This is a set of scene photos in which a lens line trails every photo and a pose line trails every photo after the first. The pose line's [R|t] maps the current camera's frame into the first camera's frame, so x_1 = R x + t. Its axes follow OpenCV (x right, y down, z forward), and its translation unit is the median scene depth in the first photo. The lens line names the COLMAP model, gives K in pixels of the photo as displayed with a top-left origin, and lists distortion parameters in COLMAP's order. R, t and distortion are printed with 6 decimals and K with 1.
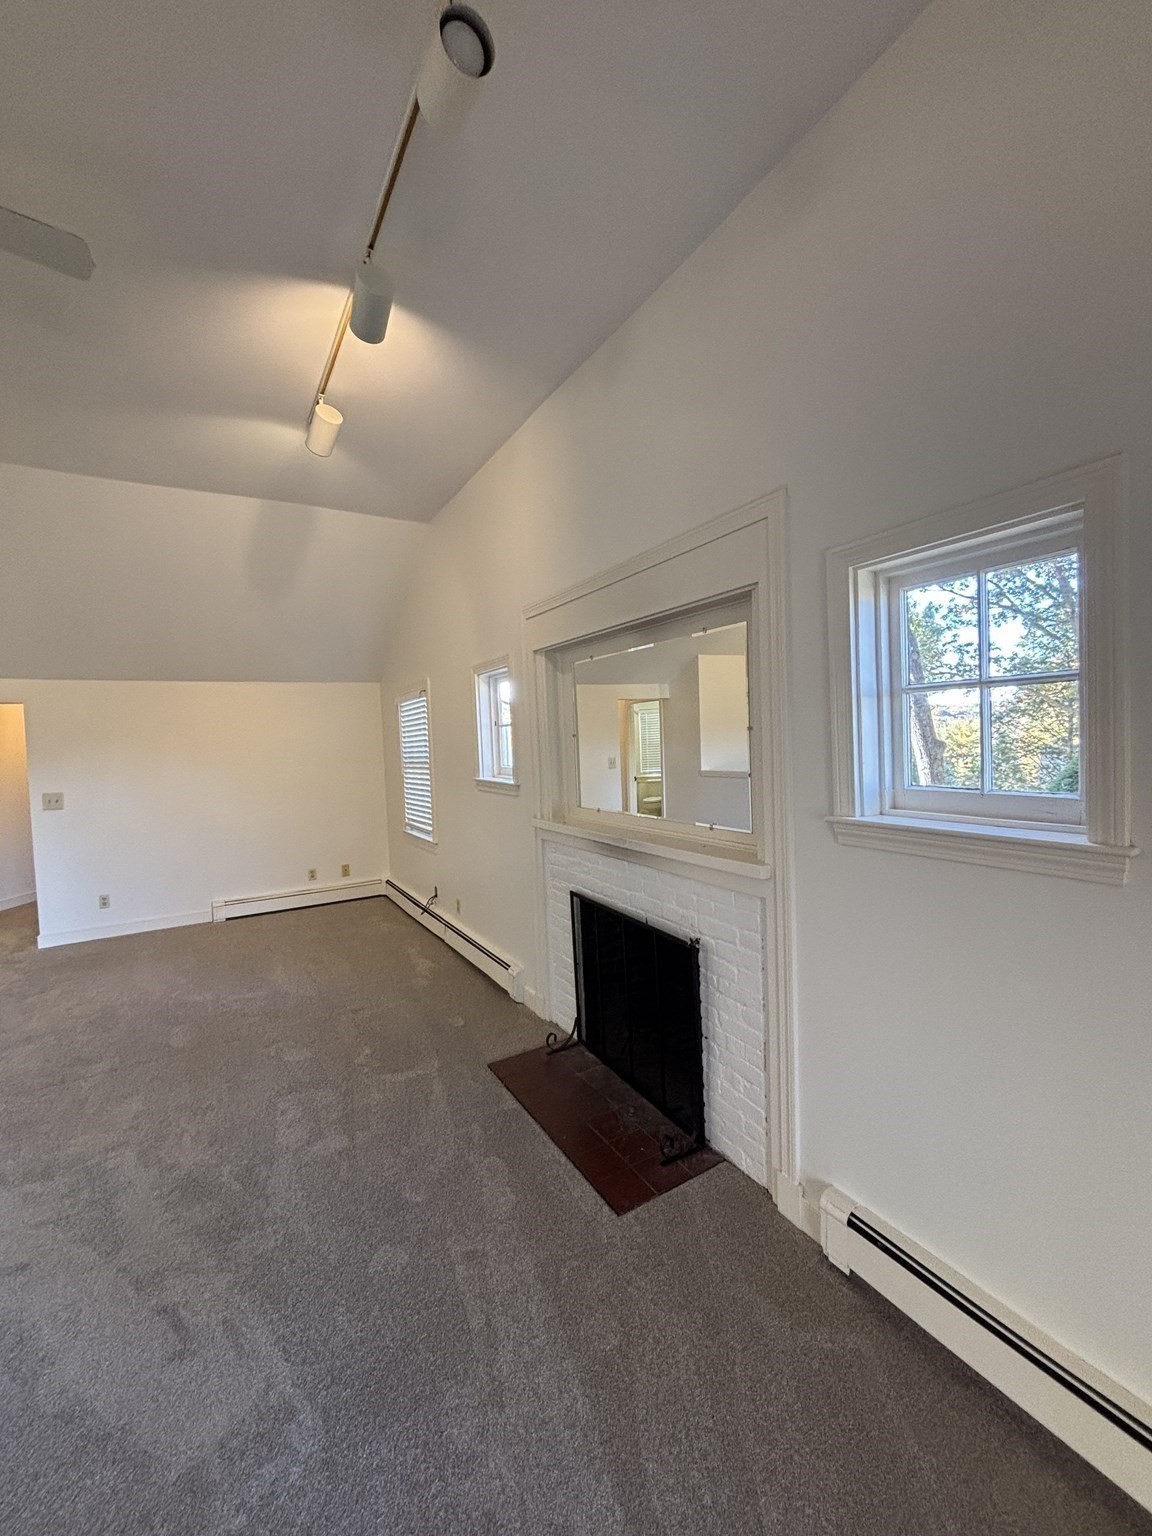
lens RADIAL K [[617.6, 0, 574.5], [0, 617.6, 761.3], [0, 0, 1]] dist [-0.000495, -0.000722]
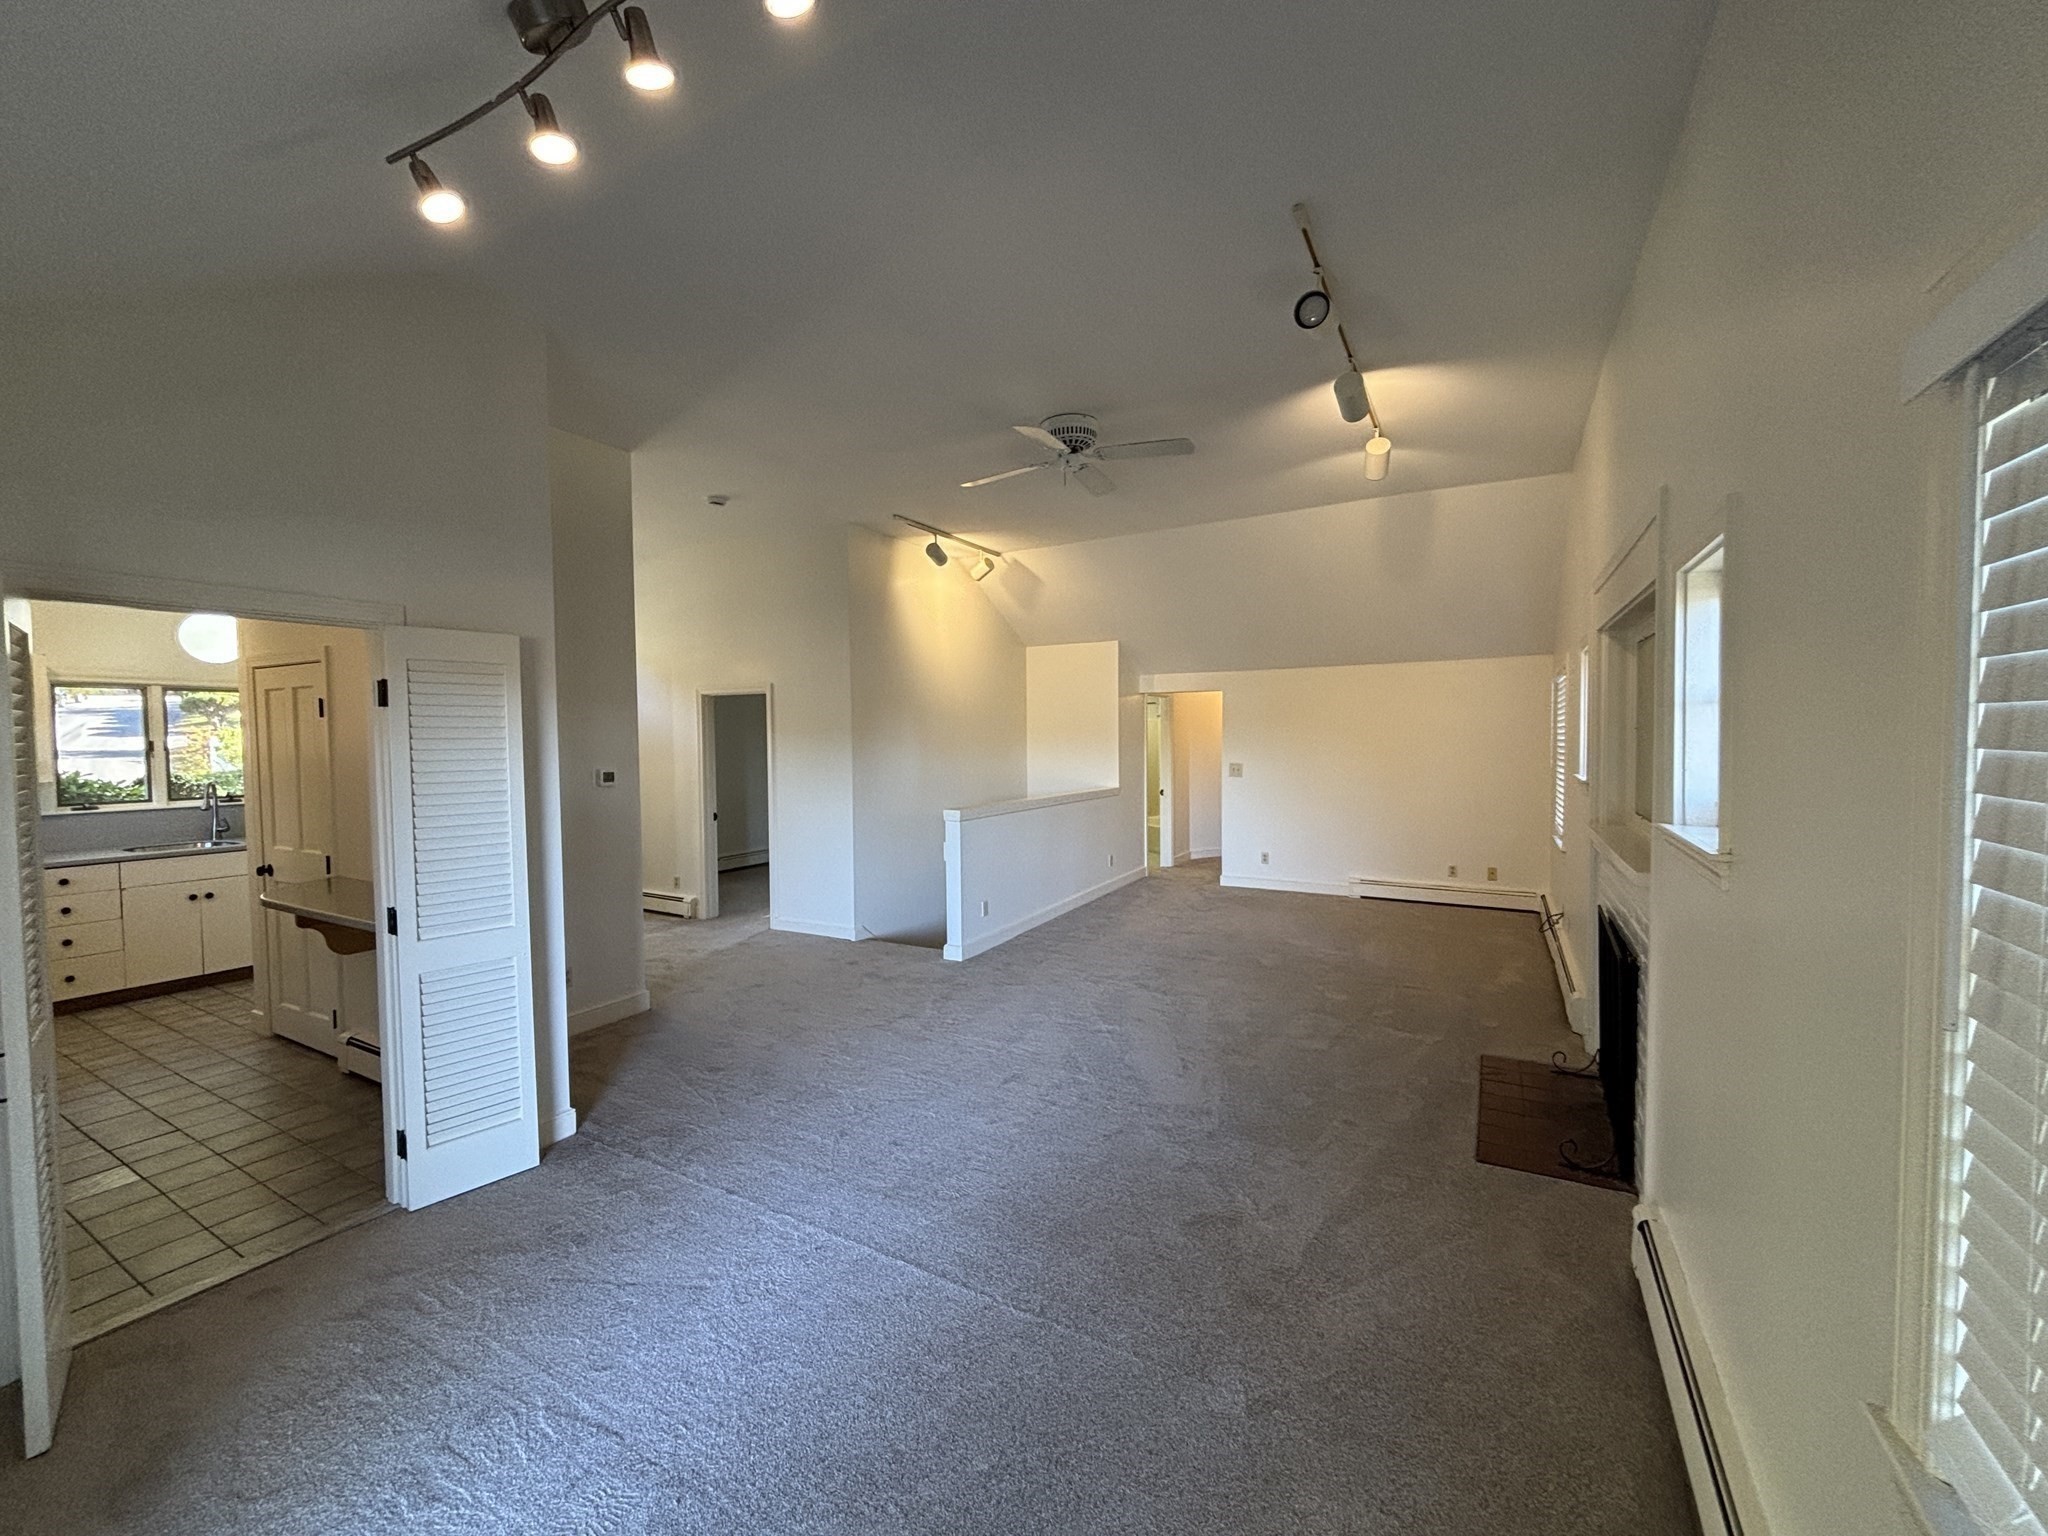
lens RADIAL K [[823.5, 0, 1025.6], [0, 823.5, 769.9], [0, 0, 1]] dist [-0.000495, -0.000722]
pose [[0.495939, 0.066384, -0.865816, 0.567691], [-0.039263, 0.997768, 0.054012, -0.012782], [0.867470, 0.007208, 0.497438, -0.284767]]
